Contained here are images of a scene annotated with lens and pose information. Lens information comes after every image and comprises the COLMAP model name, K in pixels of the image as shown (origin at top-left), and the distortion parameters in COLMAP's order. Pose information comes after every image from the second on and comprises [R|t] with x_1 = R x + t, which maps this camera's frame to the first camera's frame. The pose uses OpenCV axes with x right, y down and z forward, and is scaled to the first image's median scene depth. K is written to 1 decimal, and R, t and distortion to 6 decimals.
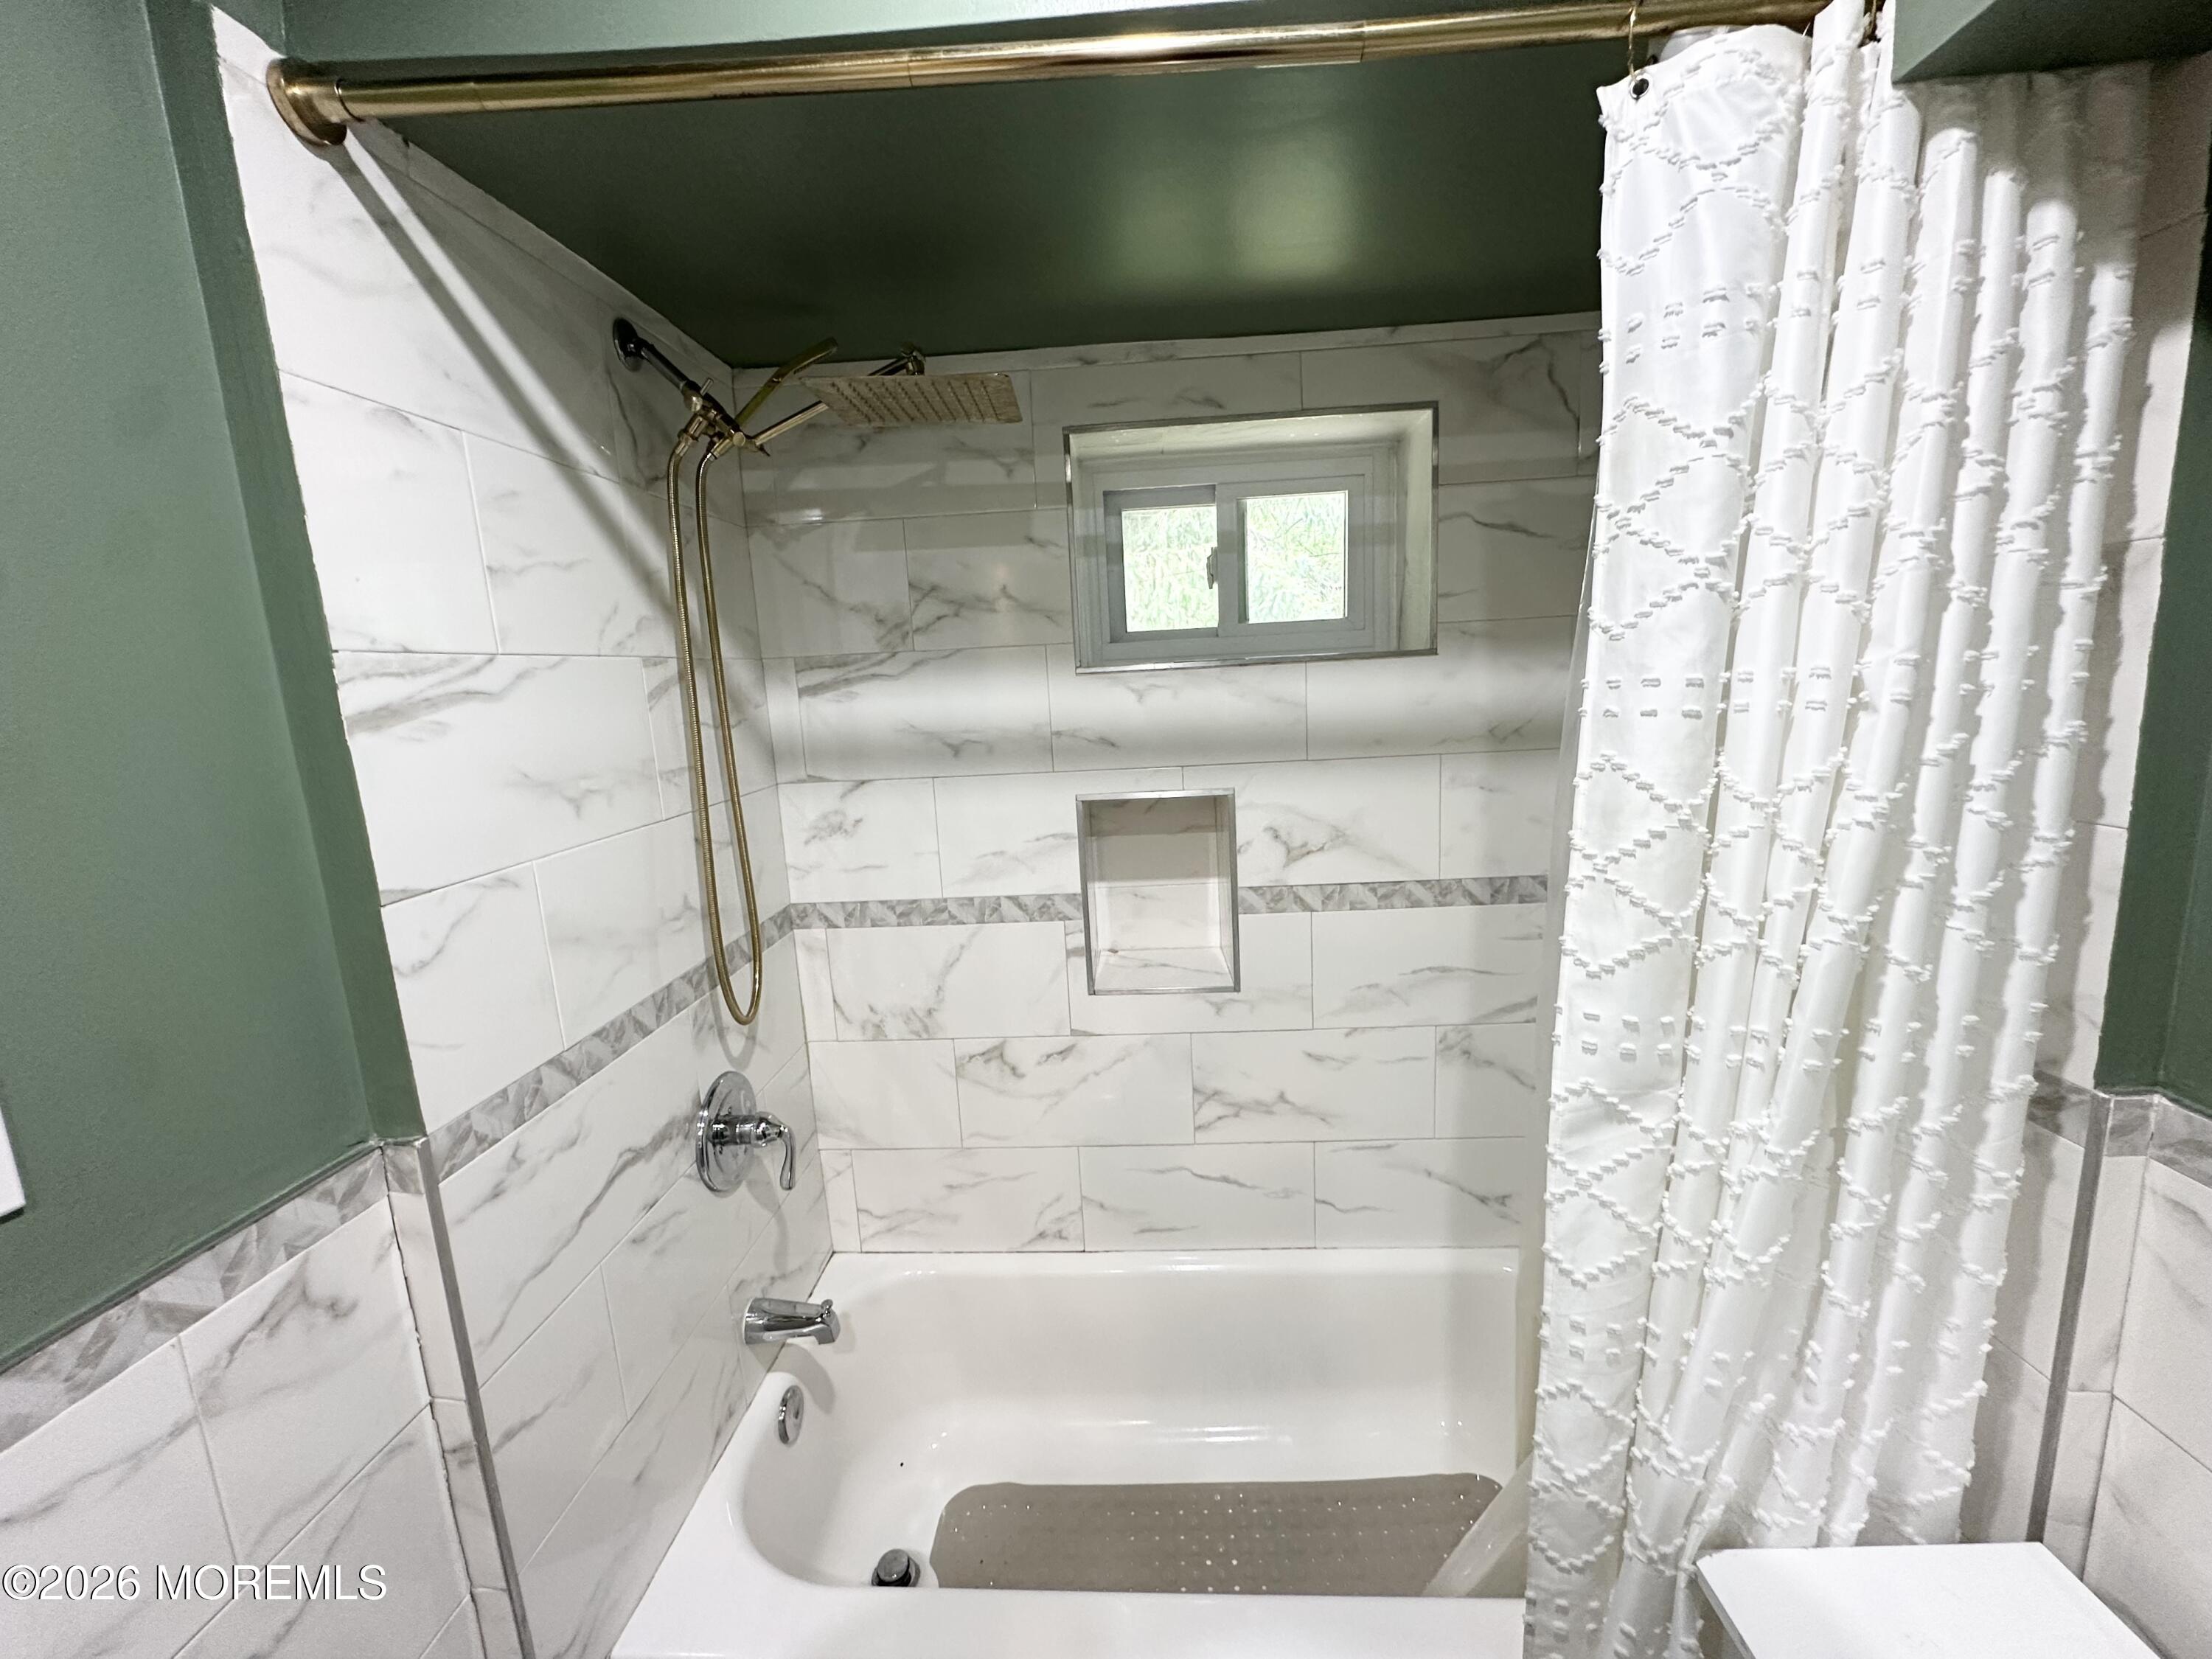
lens RADIAL K [[882.7, 0, 1106.9], [0, 882.7, 822.8], [0, 0, 1]] dist [-0.006448, 0.001146]
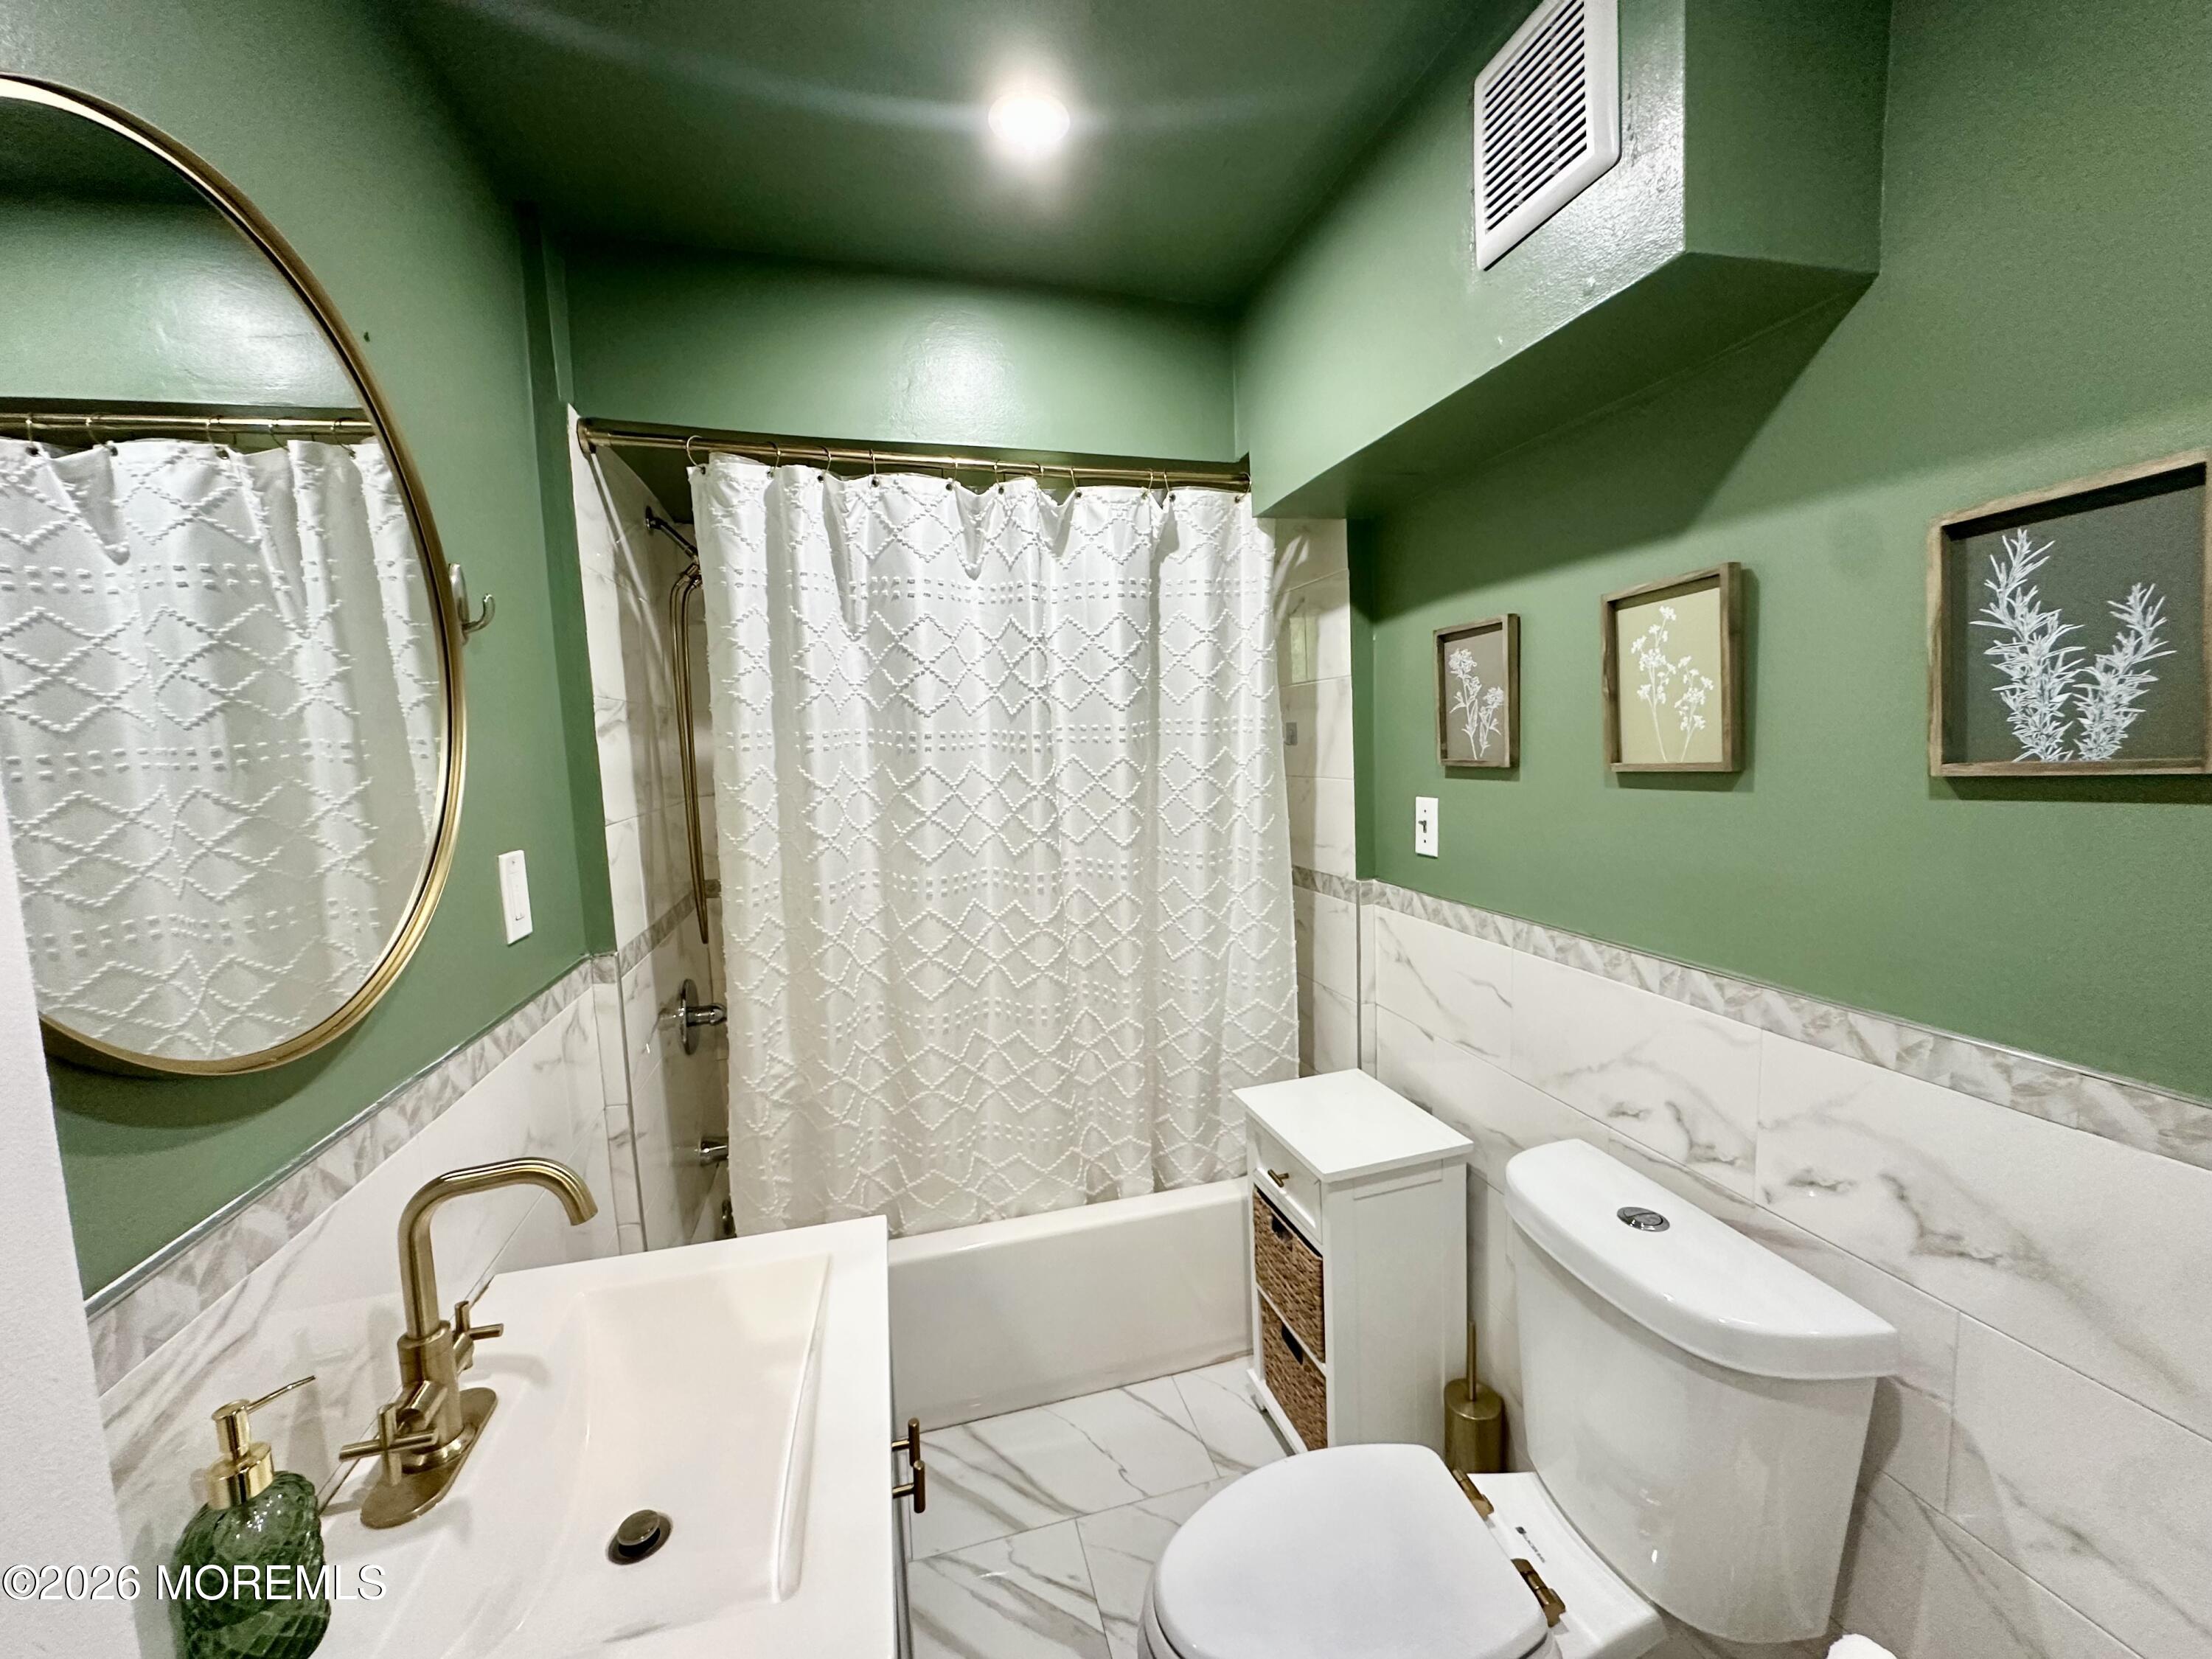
lens RADIAL K [[882.7, 0, 1105.8], [0, 882.7, 827.8], [0, 0, 1]] dist [-0.006448, 0.001146]
pose [[0.948349, -0.016334, 0.316808, -0.342557], [0.043095, 0.996049, -0.077650, 0.258671], [-0.314288, 0.087292, 0.945306, -1.035218]]
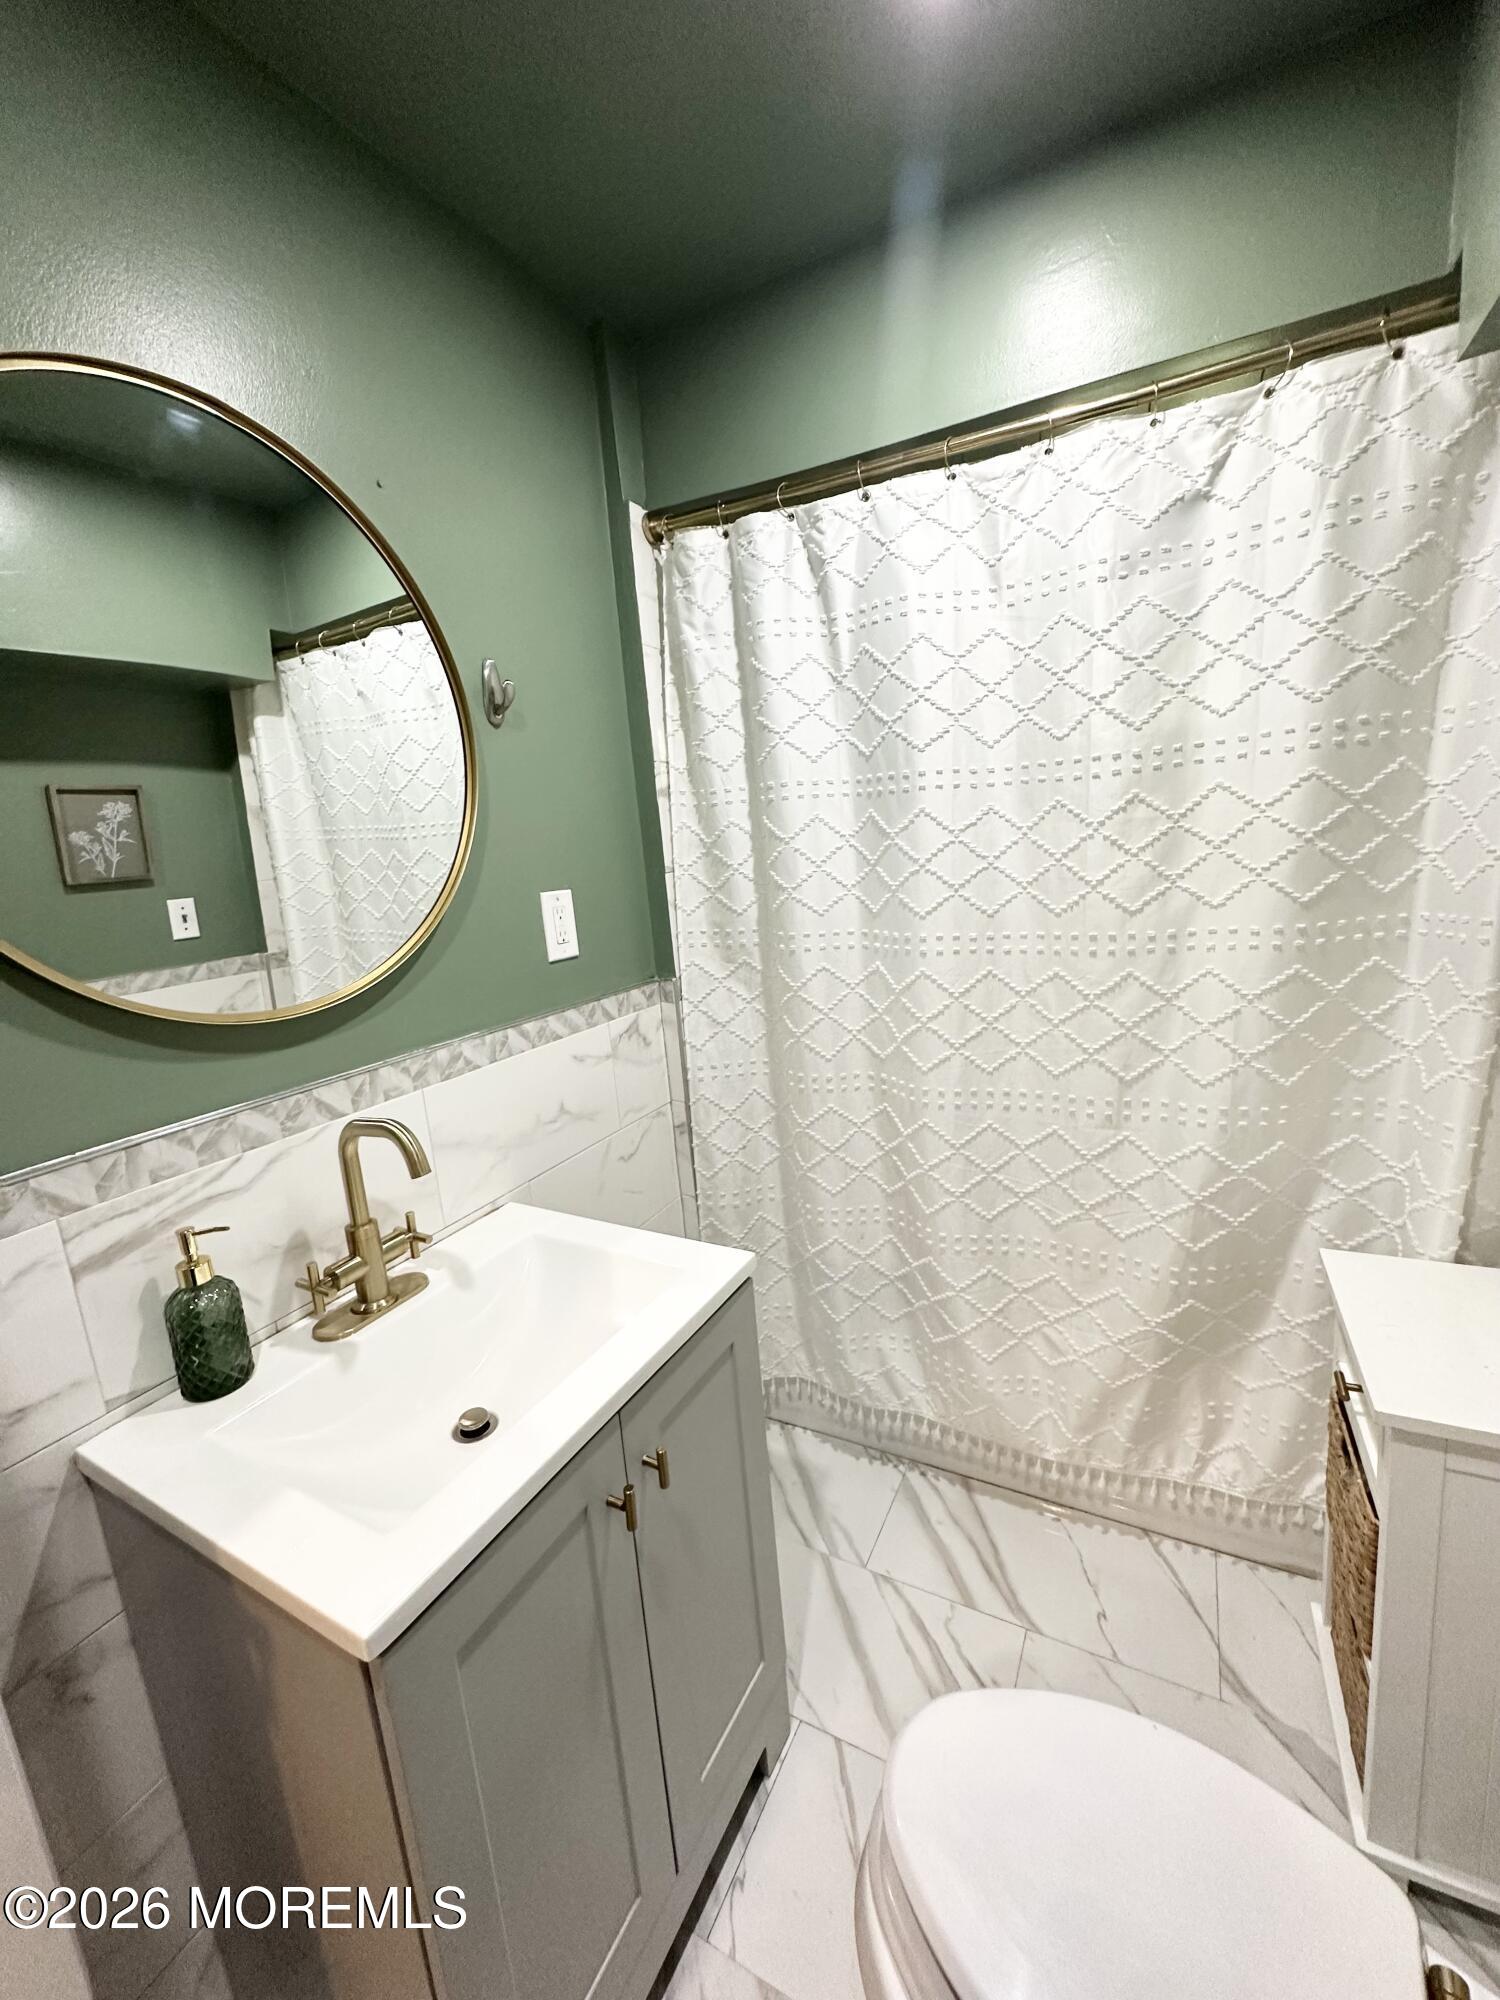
lens RADIAL K [[798.1, 0, 750.8], [0, 798.1, 999.5], [0, 0, 1]] dist [-0.006448, 0.001146]
pose [[0.908577, 0.056701, -0.413851, 0.238417], [-0.036185, 0.997704, 0.057251, 0.261318], [0.416147, -0.037042, 0.908543, -0.731331]]
